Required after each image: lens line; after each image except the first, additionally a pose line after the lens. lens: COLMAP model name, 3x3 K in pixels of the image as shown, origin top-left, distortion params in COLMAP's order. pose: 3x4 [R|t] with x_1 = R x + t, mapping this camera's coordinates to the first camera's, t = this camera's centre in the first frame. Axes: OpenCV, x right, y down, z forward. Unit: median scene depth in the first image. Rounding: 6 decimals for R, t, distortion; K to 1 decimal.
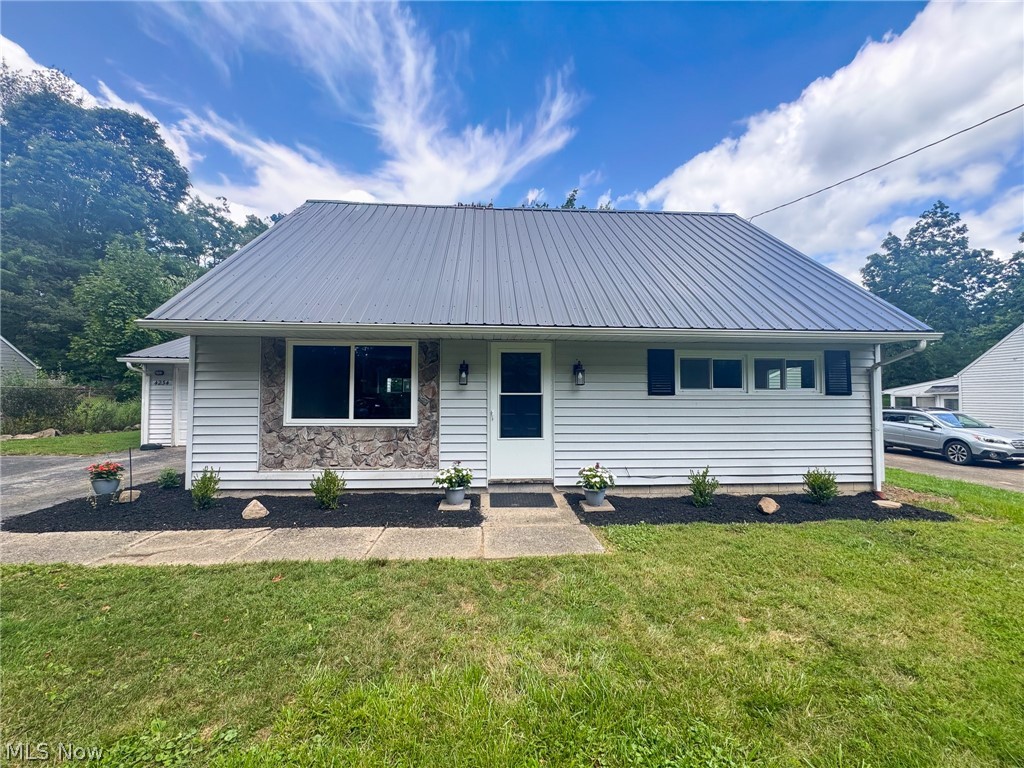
lens RADIAL K [[408.1, 0, 512.0], [0, 408.1, 384.0], [0, 0, 1]] dist [-0.003011, -0.000326]
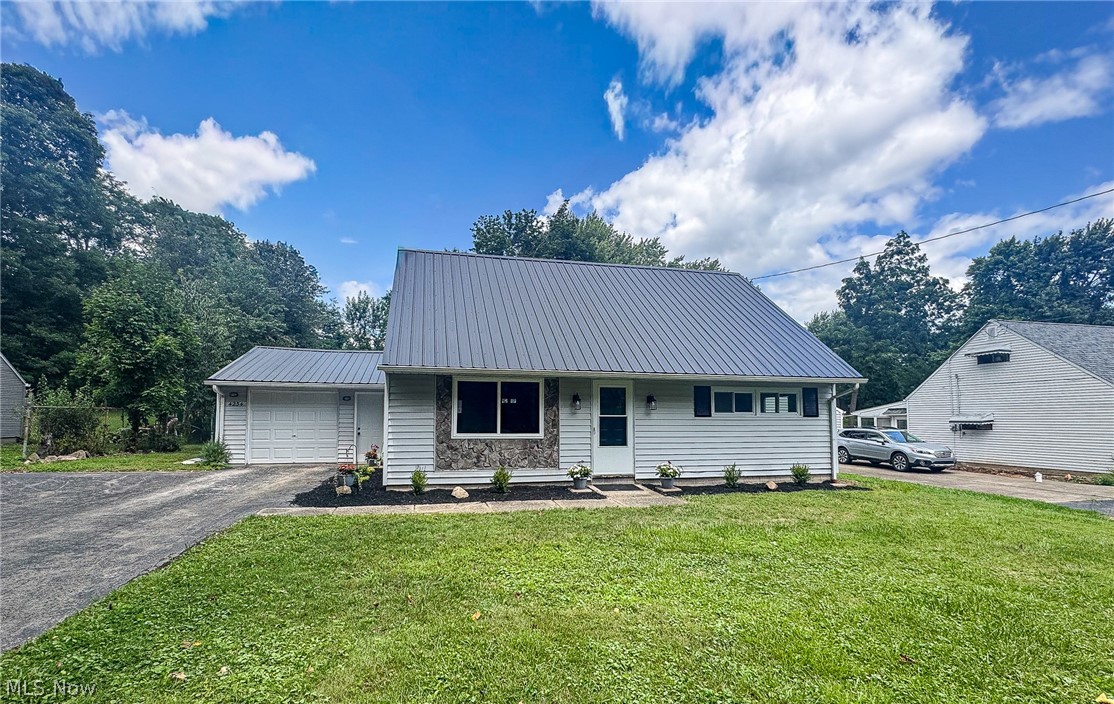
lens RADIAL K [[455.5, 0, 556.5], [0, 455.5, 390.3], [0, 0, 1]] dist [0.000042, 0.000040]
pose [[0.988068, 0.010274, 0.153678, -0.417451], [-0.006002, 0.999583, -0.028237, -0.019596], [-0.153904, 0.026977, 0.987717, -0.560618]]
